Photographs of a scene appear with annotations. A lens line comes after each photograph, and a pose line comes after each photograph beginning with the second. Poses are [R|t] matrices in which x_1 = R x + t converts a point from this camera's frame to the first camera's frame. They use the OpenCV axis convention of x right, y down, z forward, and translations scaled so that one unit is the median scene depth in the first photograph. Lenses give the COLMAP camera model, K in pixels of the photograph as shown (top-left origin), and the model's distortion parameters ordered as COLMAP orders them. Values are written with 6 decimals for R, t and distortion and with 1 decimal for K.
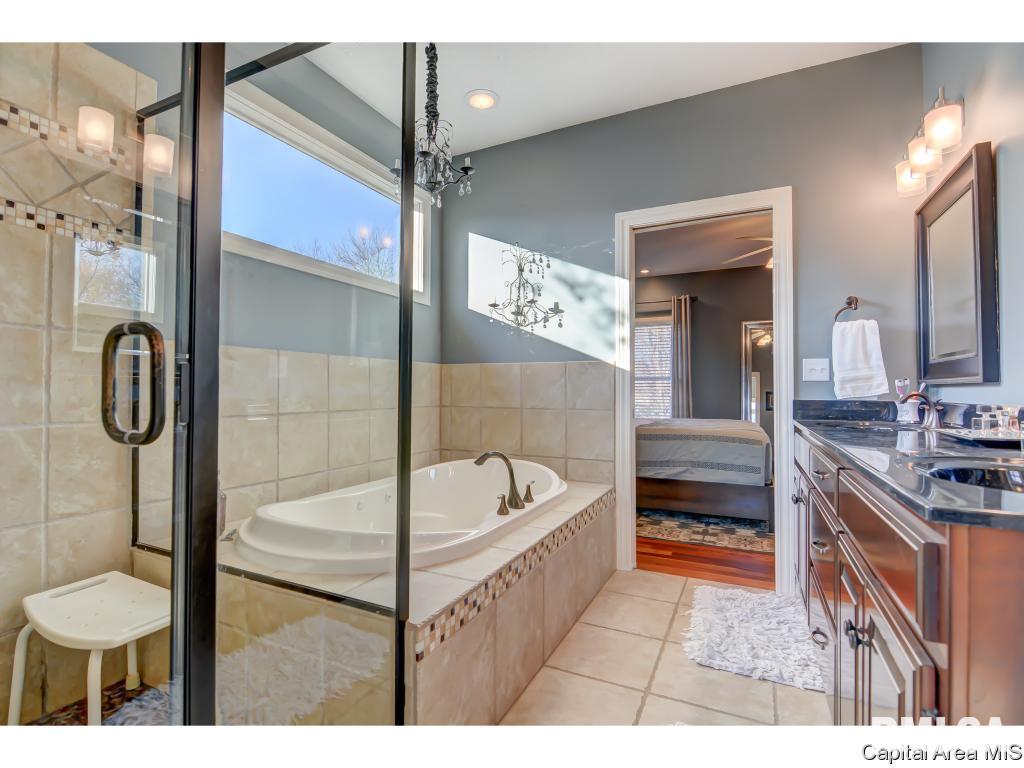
lens RADIAL K [[497.8, 0, 516.1], [0, 497.8, 387.0], [0, 0, 1]] dist [-0.002891, -0.002831]
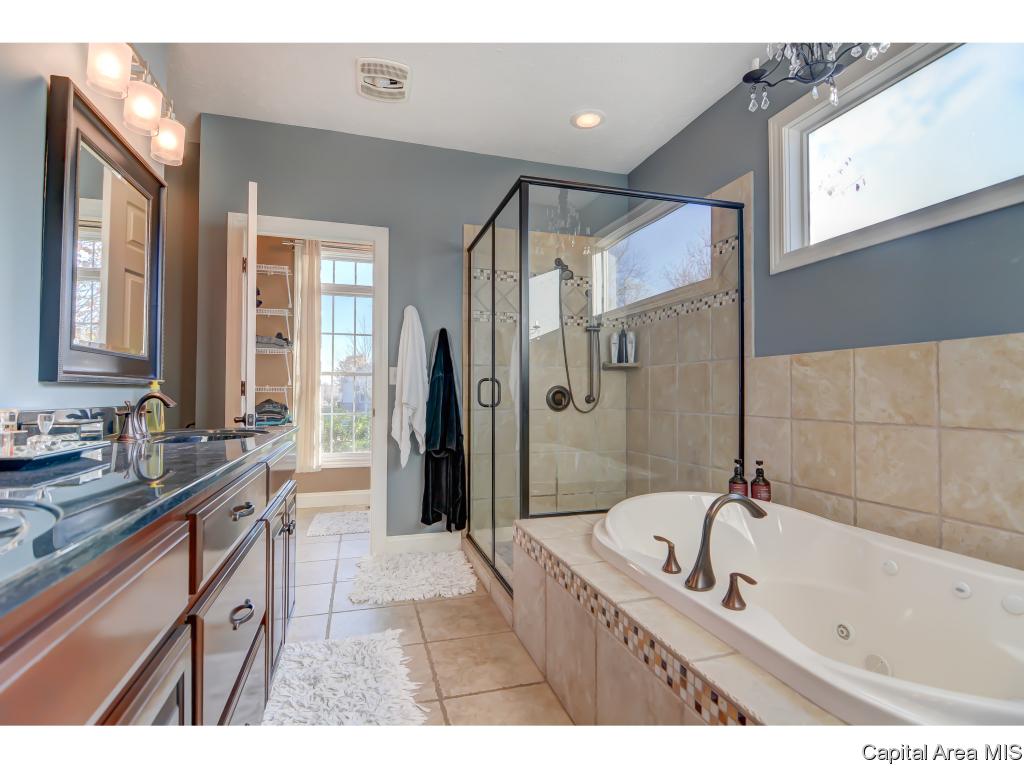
lens RADIAL K [[497.8, 0, 512.1], [0, 497.8, 379.0], [0, 0, 1]] dist [-0.002891, -0.002831]
pose [[-0.734495, -0.028126, -0.678031, 0.665689], [-0.000691, 0.999171, -0.040700, 0.018053], [0.678614, -0.029425, -0.733905, 1.488797]]
